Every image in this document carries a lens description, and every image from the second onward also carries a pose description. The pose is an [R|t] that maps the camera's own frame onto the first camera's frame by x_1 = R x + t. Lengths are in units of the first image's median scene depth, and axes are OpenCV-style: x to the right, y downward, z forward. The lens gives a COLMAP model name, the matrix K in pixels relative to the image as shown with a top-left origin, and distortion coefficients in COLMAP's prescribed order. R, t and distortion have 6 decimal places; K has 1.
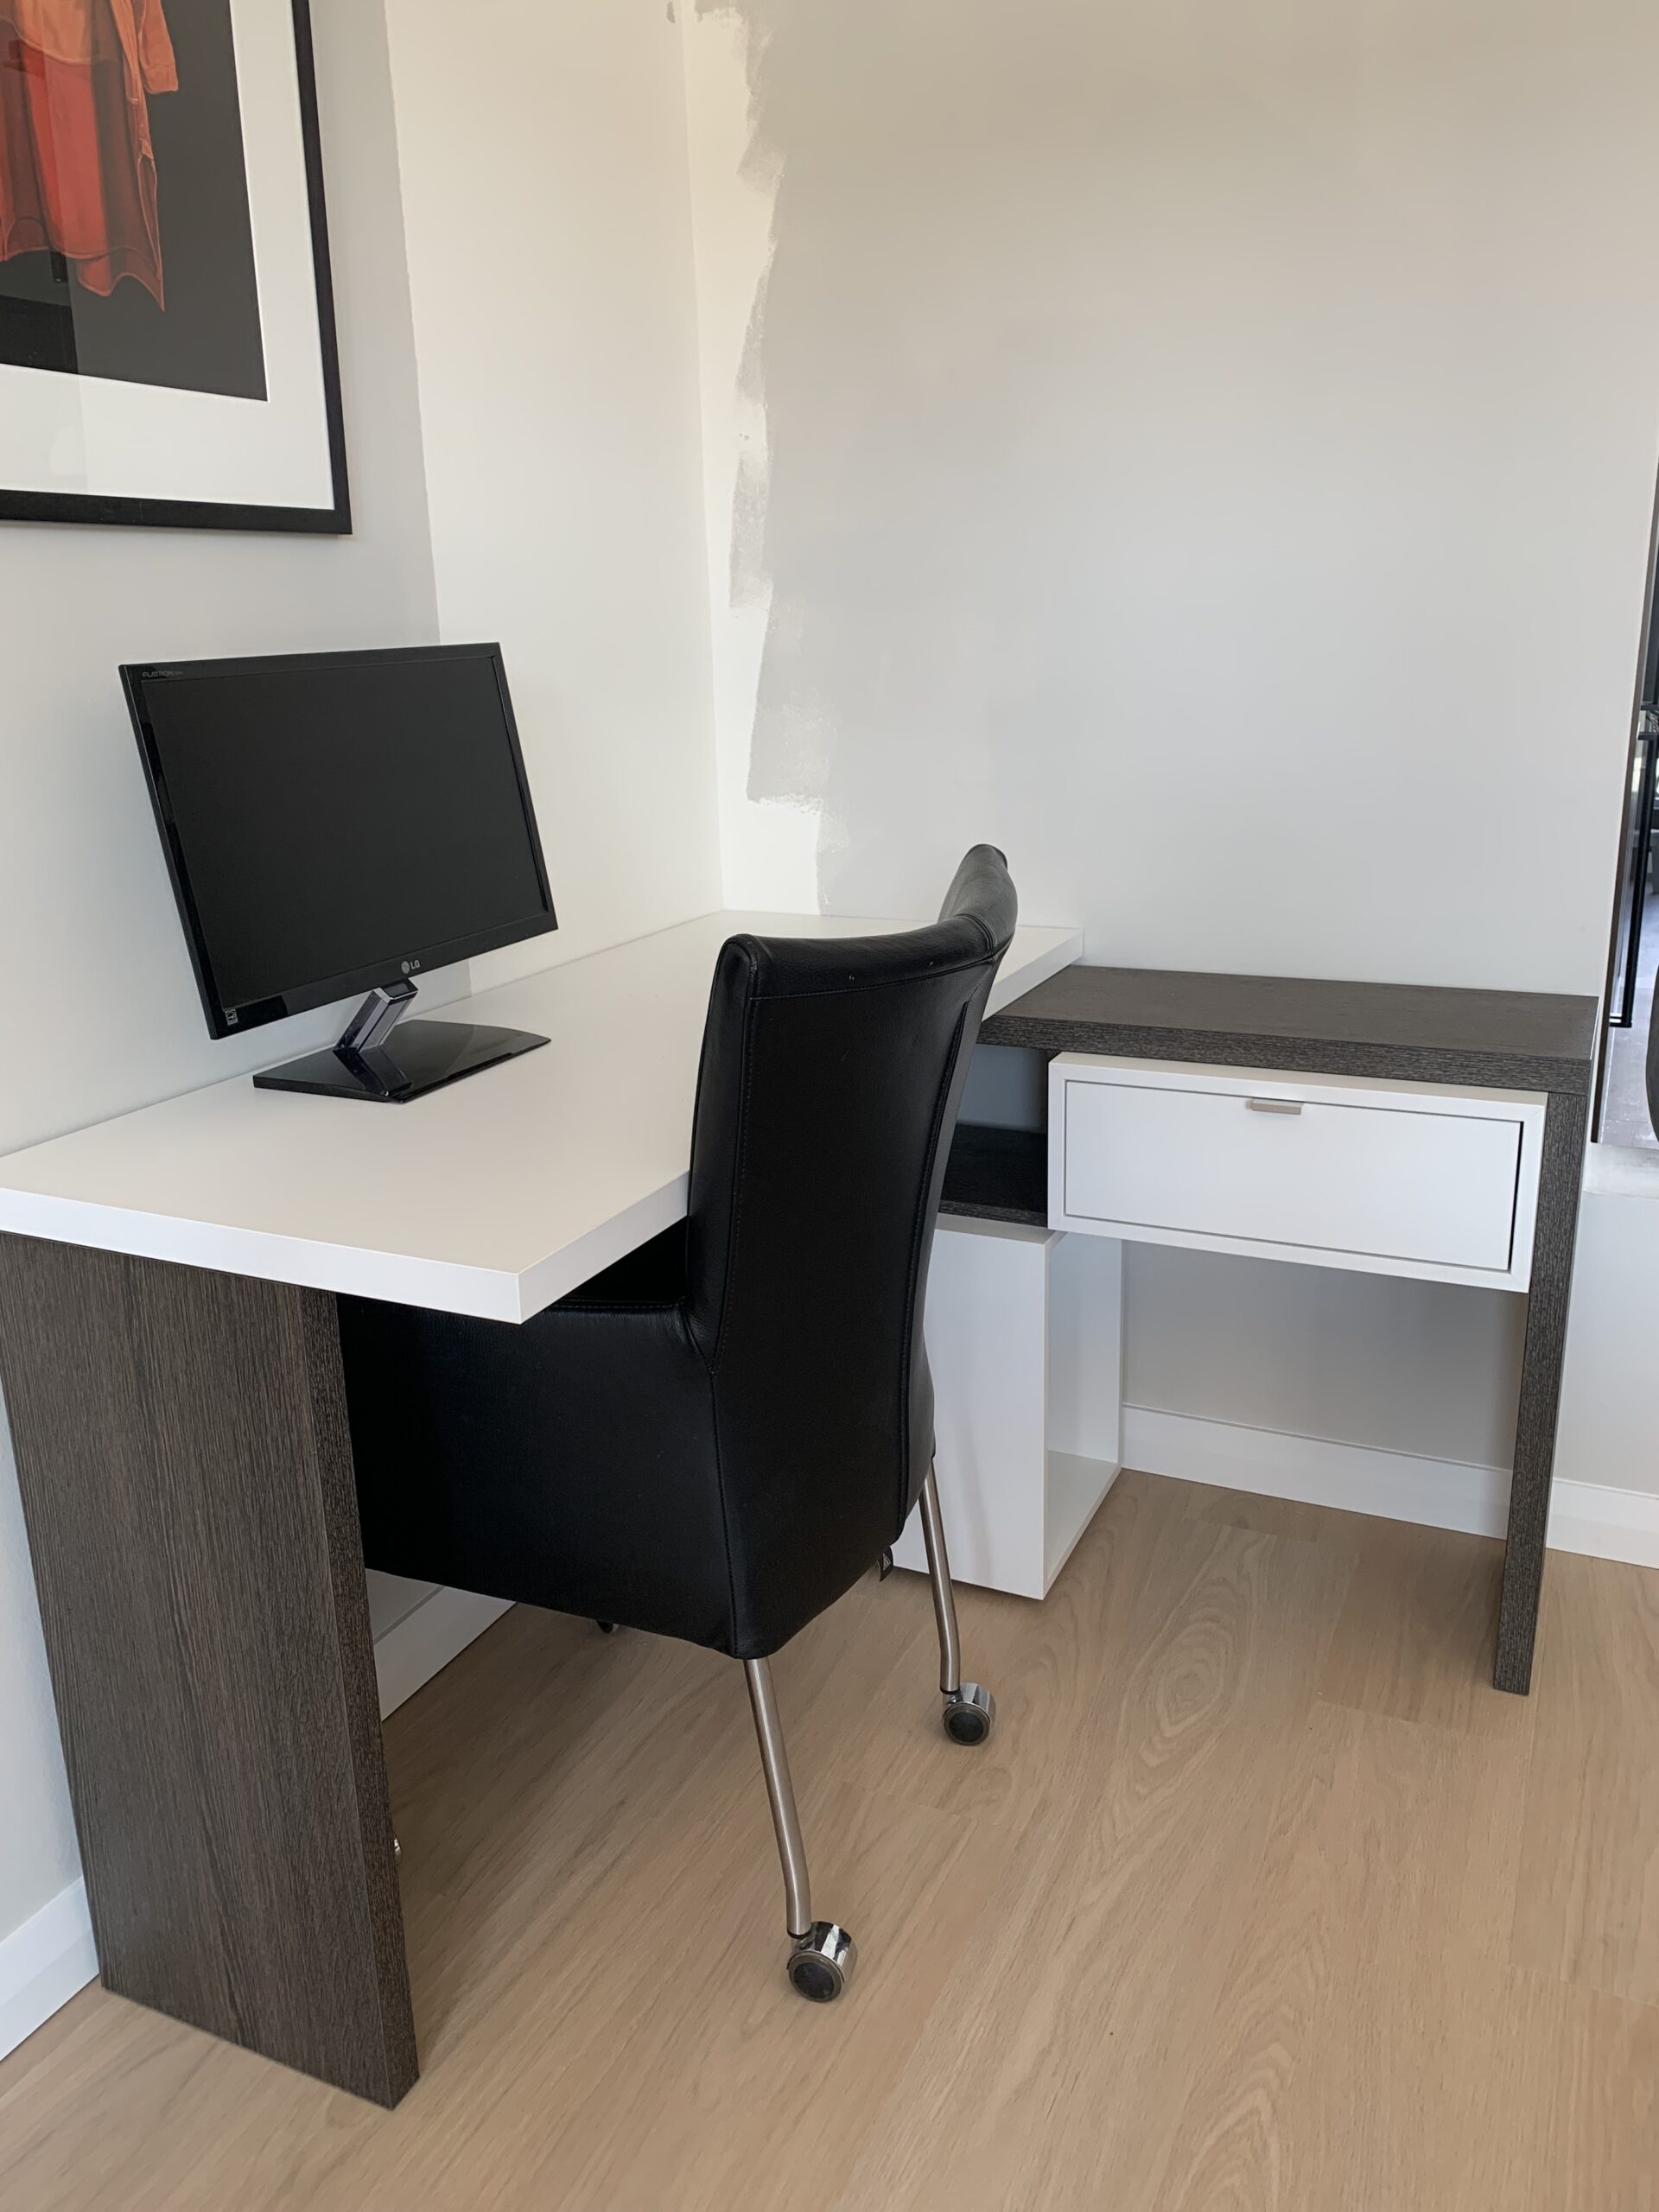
lens RADIAL K [[1701.4, 0, 829.5], [0, 1701.4, 1106.0], [0, 0, 1]] dist [-0.005206, -0.004231]
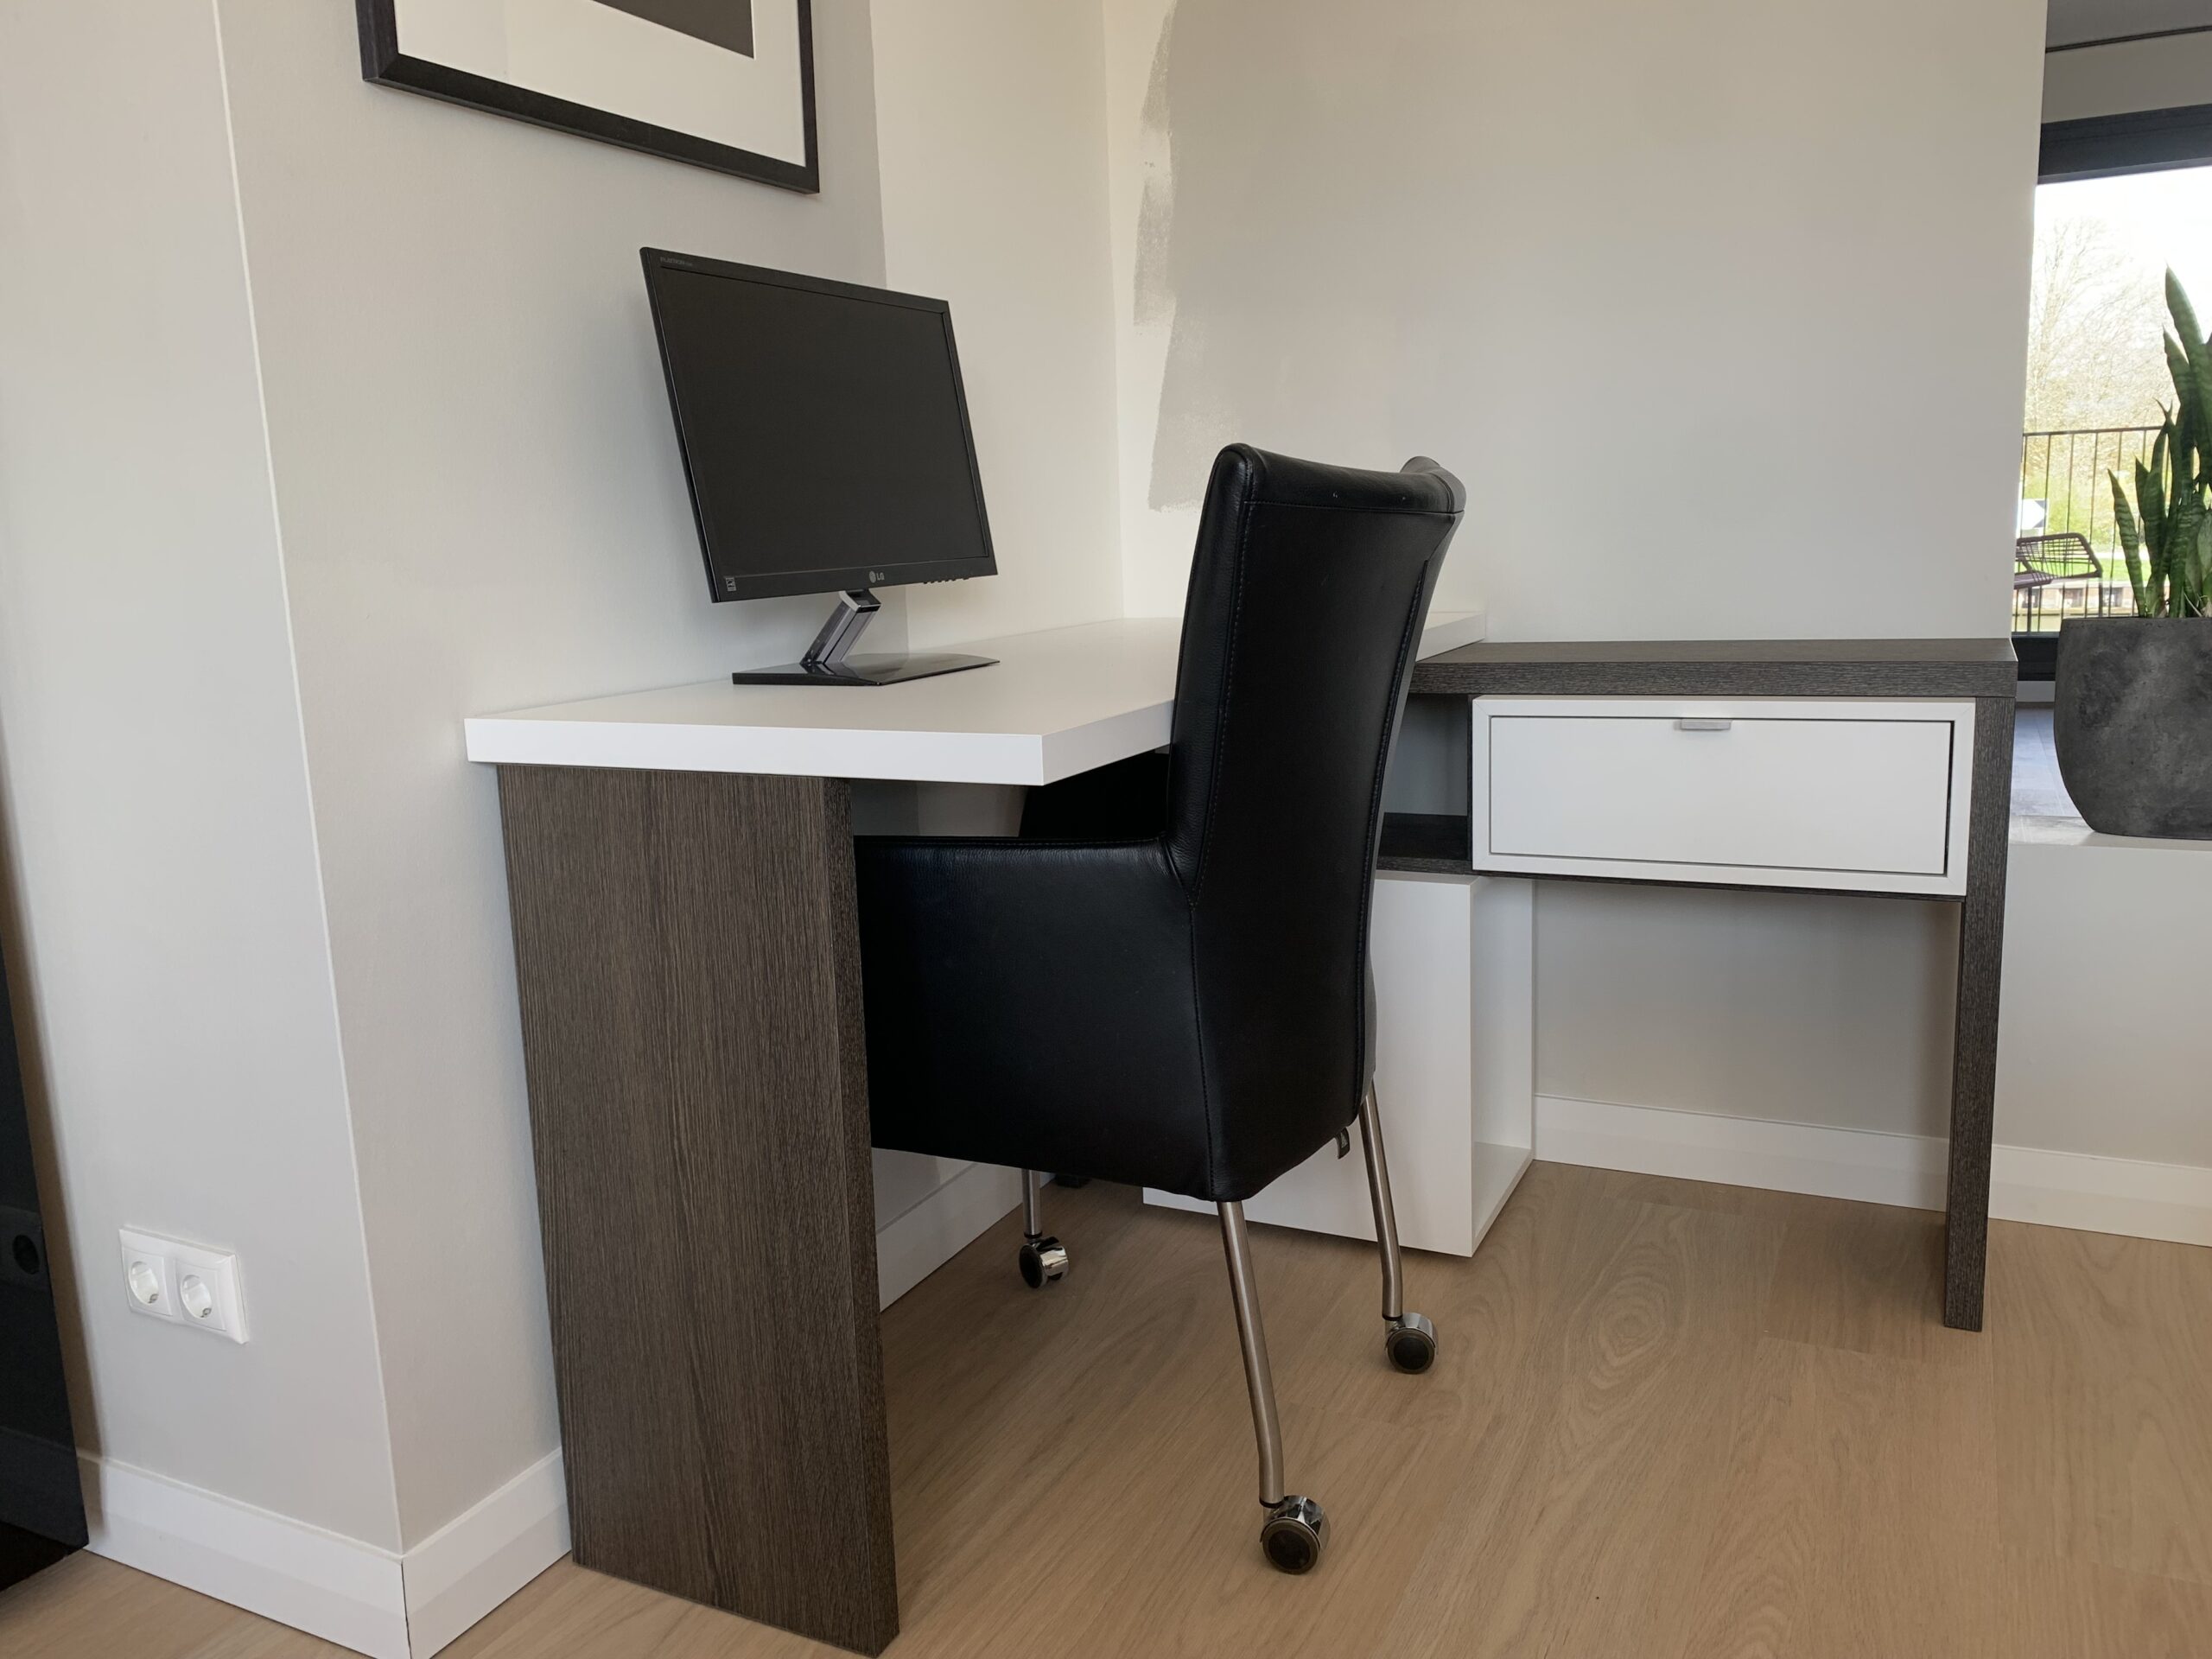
lens RADIAL K [[1709.7, 0, 1090.2], [0, 1709.7, 829.8], [0, 0, 1]] dist [0.006697, -0.006811]
pose [[0.999531, -0.009150, -0.029232, -0.088945], [0.006203, 0.995033, -0.099354, 0.189151], [0.029996, 0.099126, 0.994623, -0.036151]]
